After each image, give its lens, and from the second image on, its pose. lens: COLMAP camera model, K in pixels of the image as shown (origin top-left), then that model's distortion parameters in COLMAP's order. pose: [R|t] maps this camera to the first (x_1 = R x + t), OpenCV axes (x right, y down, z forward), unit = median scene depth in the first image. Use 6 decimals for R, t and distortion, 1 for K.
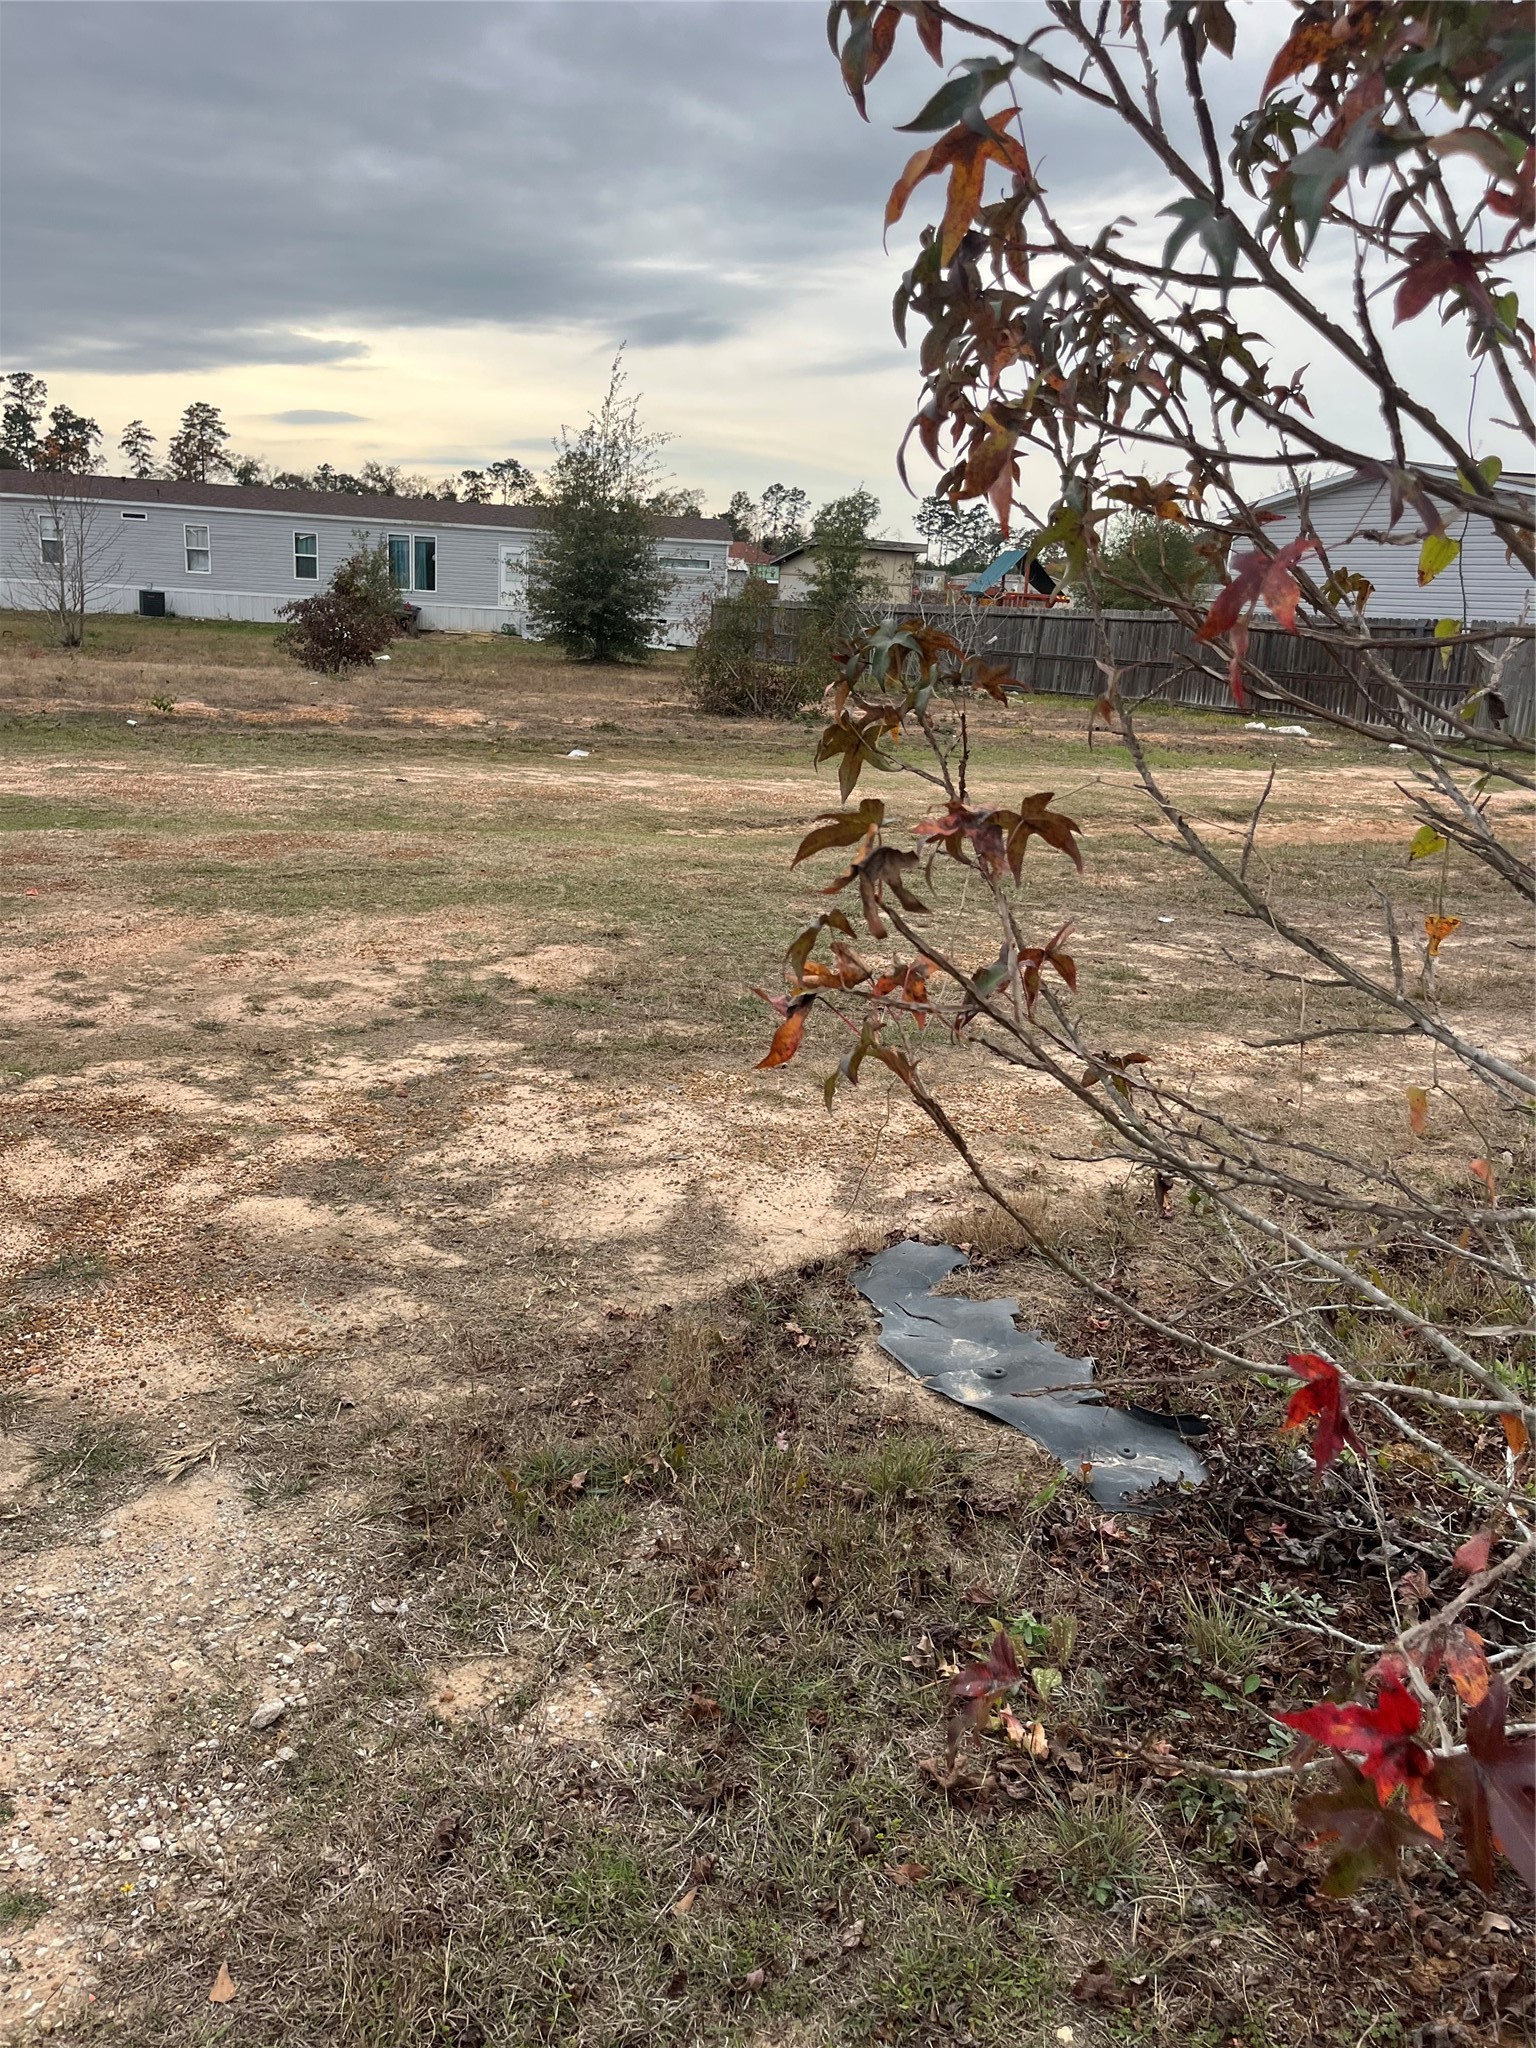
lens RADIAL K [[1544.0, 0, 762.1], [0, 1544.0, 1031.4], [0, 0, 1]] dist [0.043543, -0.040282]
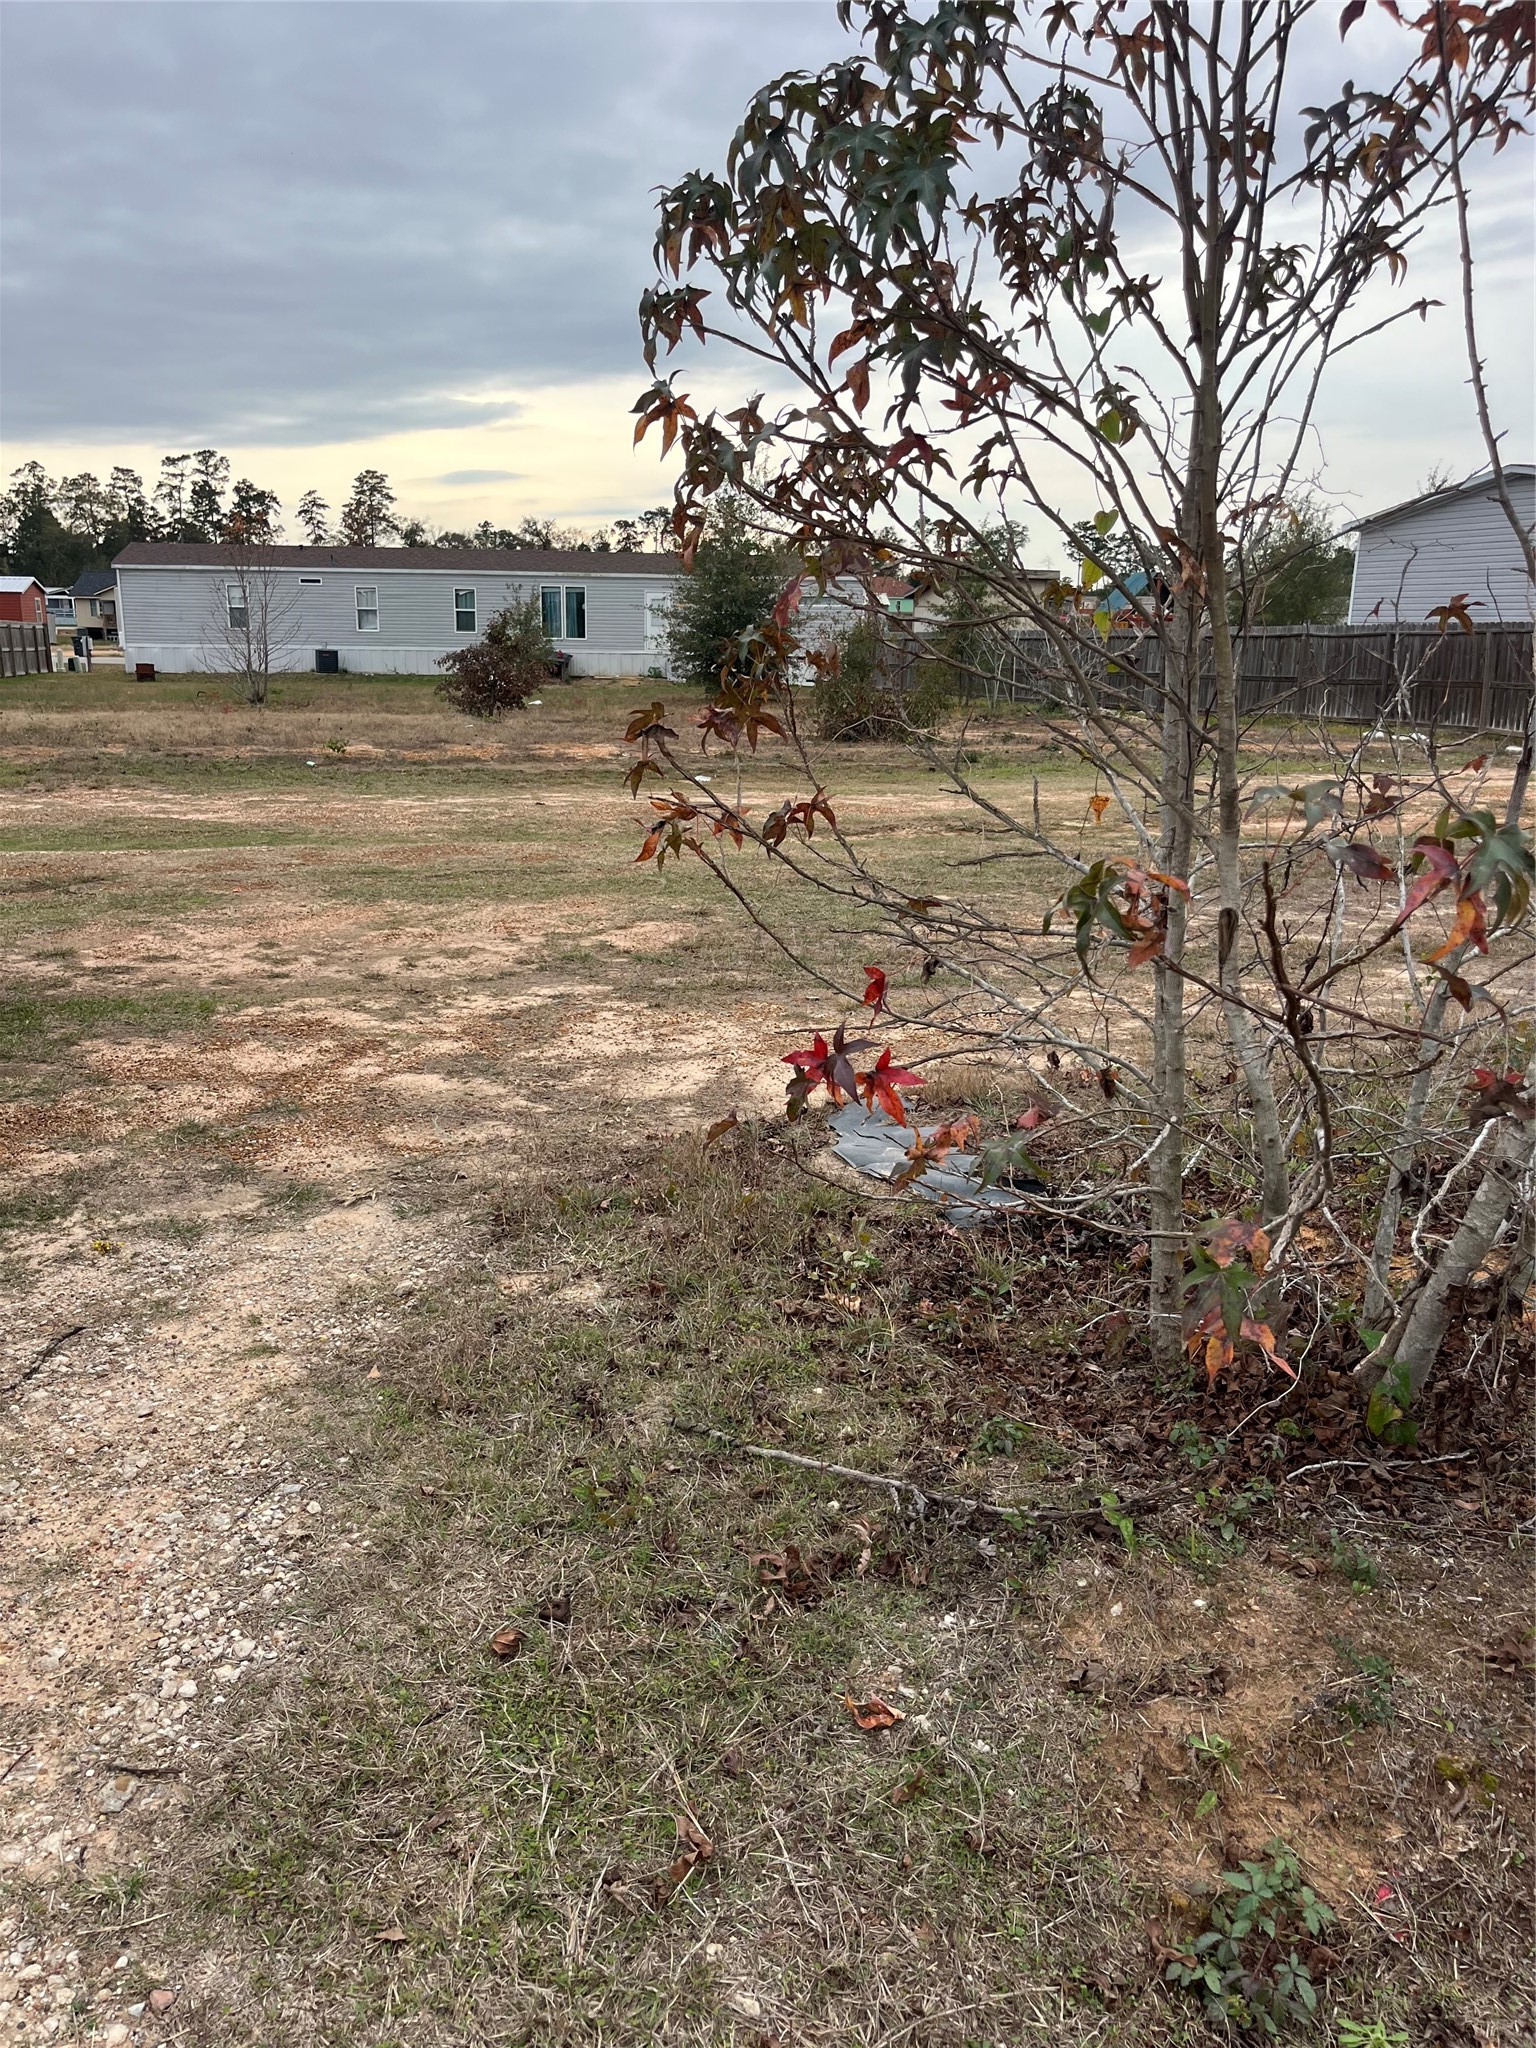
lens RADIAL K [[1532.4, 0, 739.1], [0, 1532.4, 1055.6], [0, 0, 1]] dist [0.063108, -0.081242]
pose [[0.993383, -0.011168, -0.114300, 0.061940], [0.010407, 0.999920, -0.007259, 0.051731], [0.114372, 0.006021, 0.993420, -0.160973]]
